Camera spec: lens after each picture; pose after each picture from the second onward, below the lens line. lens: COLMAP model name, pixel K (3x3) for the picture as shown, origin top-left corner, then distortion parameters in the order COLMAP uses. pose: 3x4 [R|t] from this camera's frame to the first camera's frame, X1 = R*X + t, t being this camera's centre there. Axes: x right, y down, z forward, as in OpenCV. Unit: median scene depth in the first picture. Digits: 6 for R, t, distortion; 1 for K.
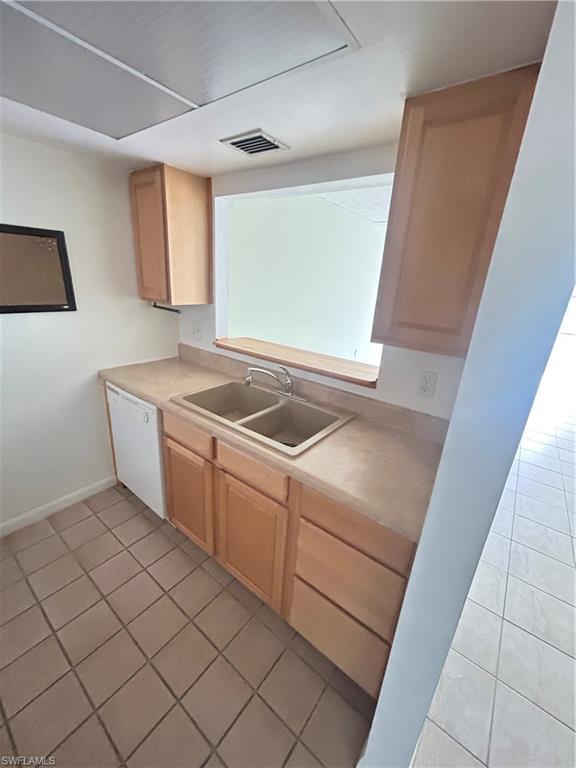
lens RADIAL K [[310.7, 0, 291.6], [0, 310.7, 378.7], [0, 0, 1]] dist [-0.003223, -0.000064]
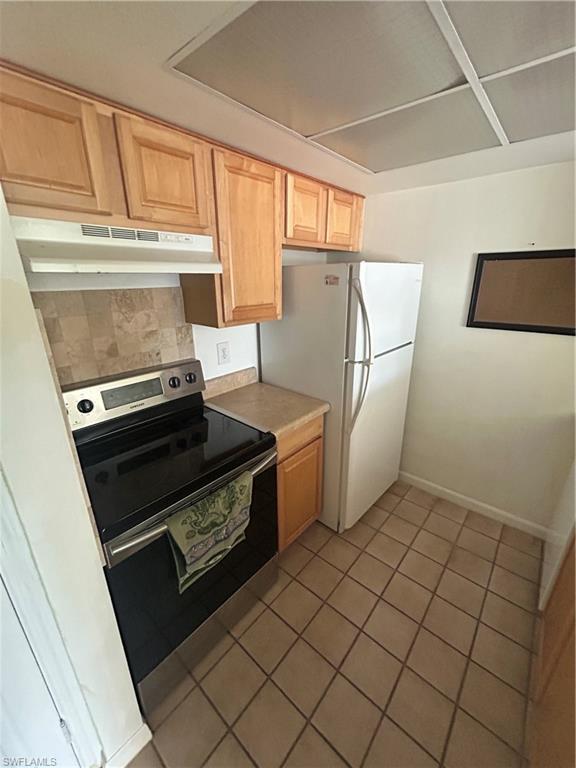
lens RADIAL K [[310.7, 0, 292.0], [0, 310.7, 386.4], [0, 0, 1]] dist [-0.003223, -0.000064]
pose [[-0.058175, 0.277794, -0.958878, 0.197141], [-0.316816, 0.905716, 0.281614, -0.068211], [0.946701, 0.320170, 0.035320, 0.216534]]
